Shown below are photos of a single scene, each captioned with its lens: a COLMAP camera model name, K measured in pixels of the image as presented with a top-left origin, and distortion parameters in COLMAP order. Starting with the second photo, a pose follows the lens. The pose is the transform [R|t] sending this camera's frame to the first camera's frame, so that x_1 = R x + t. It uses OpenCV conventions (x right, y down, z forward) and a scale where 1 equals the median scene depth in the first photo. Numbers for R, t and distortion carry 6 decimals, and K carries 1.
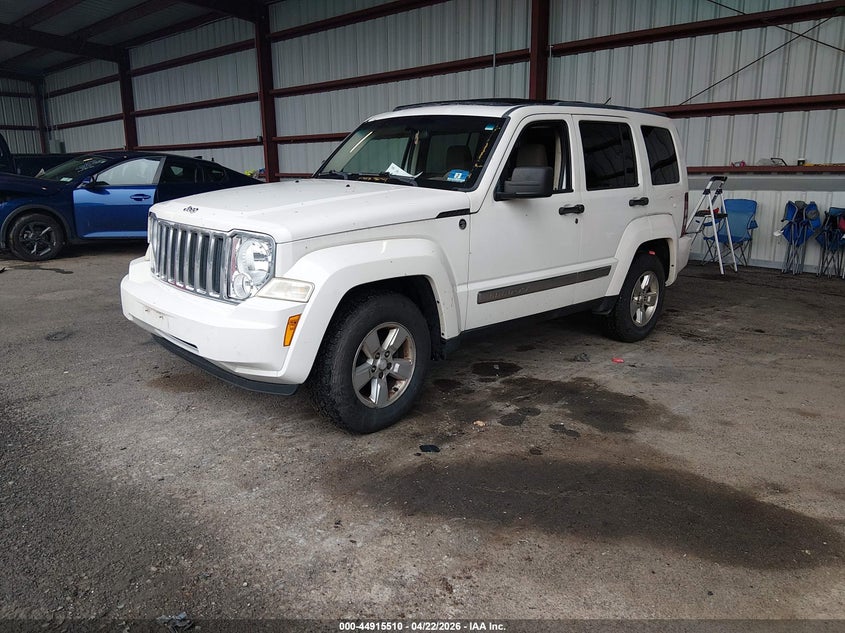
lens RADIAL K [[670.0, 0, 422.5], [0, 670.0, 316.5], [0, 0, 1]] dist [-0.004325, -0.007479]
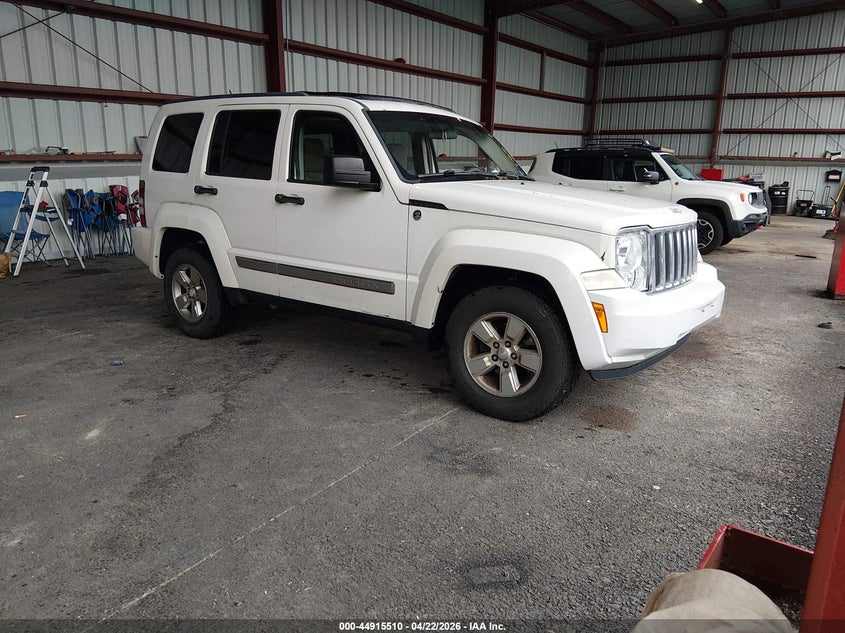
lens RADIAL K [[658.7, 0, 422.5], [0, 658.7, 316.5], [0, 0, 1]] dist [-0.028722, -0.003590]
pose [[-0.161070, -0.241740, 0.956879, -1.034346], [0.201536, 0.941053, 0.271666, -0.287003], [-0.966147, 0.236603, -0.102856, 1.201343]]
